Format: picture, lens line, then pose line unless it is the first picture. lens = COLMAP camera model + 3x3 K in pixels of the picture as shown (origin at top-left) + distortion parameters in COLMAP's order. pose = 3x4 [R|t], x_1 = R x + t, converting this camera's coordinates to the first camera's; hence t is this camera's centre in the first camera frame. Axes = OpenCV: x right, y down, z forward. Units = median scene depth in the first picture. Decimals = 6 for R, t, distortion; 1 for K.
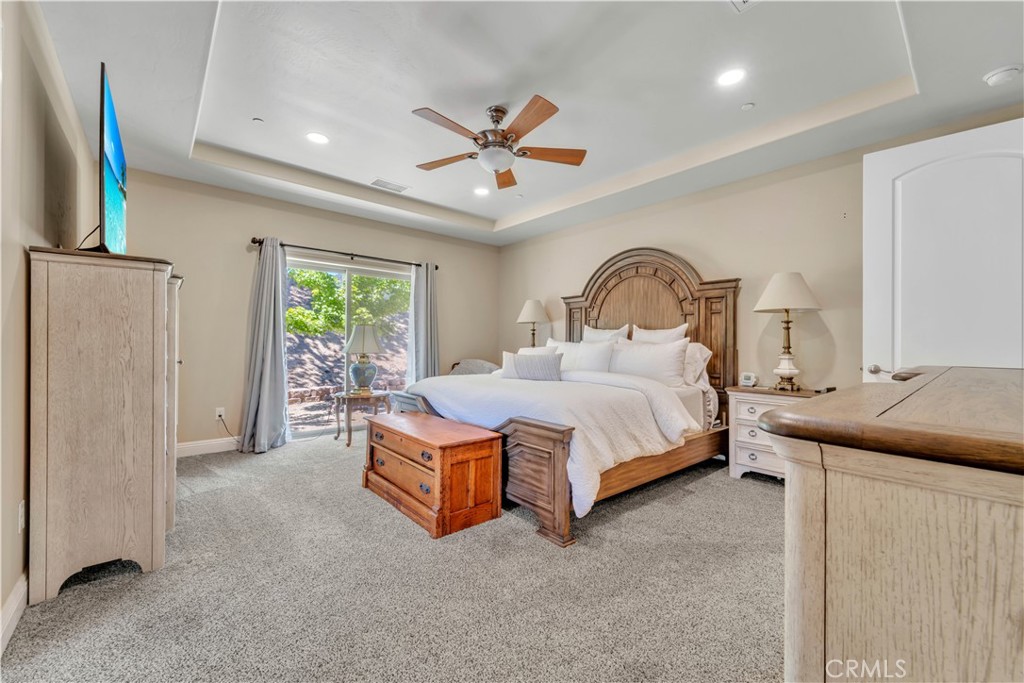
lens RADIAL K [[409.1, 0, 512.0], [0, 409.1, 341.5], [0, 0, 1]] dist [0.000043, 0.000056]
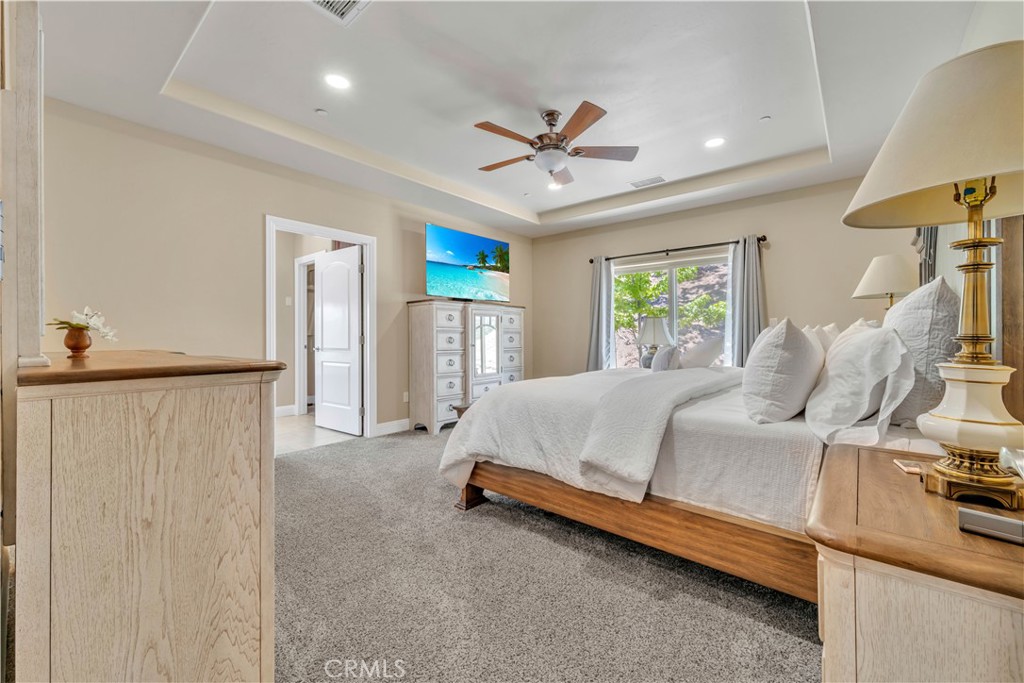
lens RADIAL K [[409.1, 0, 512.0], [0, 409.1, 341.5], [0, 0, 1]] dist [0.000043, 0.000056]
pose [[0.157939, 0.009665, -0.987402, 0.894328], [0.006160, 0.999923, 0.010773, 0.010677], [0.987430, -0.007784, 0.157867, 0.667680]]
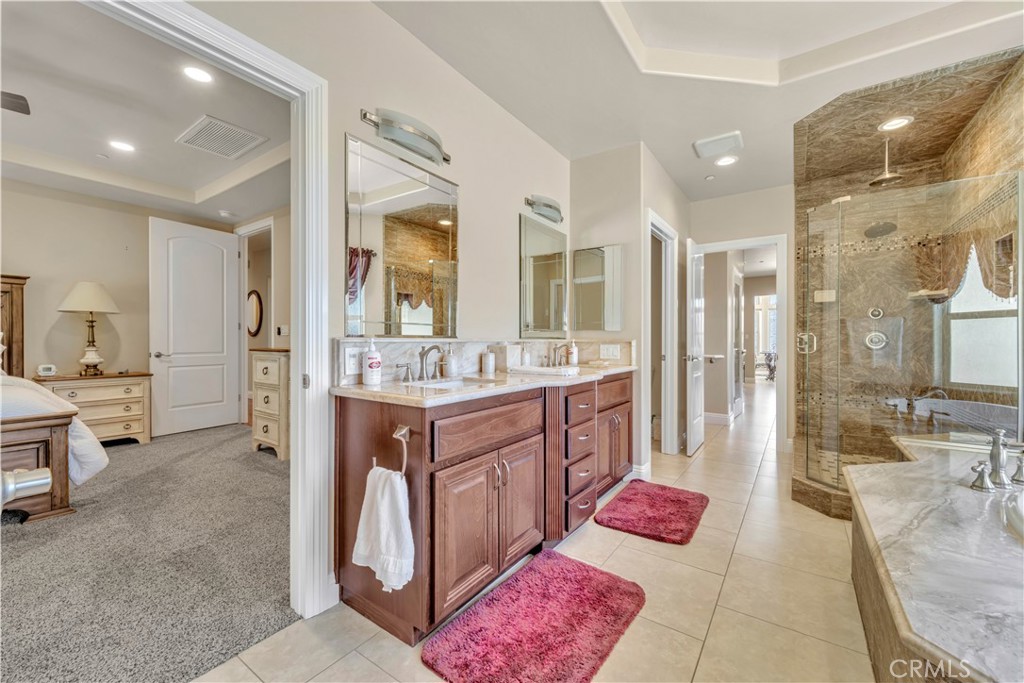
lens RADIAL K [[409.1, 0, 512.0], [0, 409.1, 341.5], [0, 0, 1]] dist [0.000043, 0.000056]
pose [[-0.243518, -0.009622, 0.969849, -0.882495], [-0.006131, 0.999946, 0.008381, -0.004263], [-0.969877, -0.003905, -0.243564, 0.045335]]
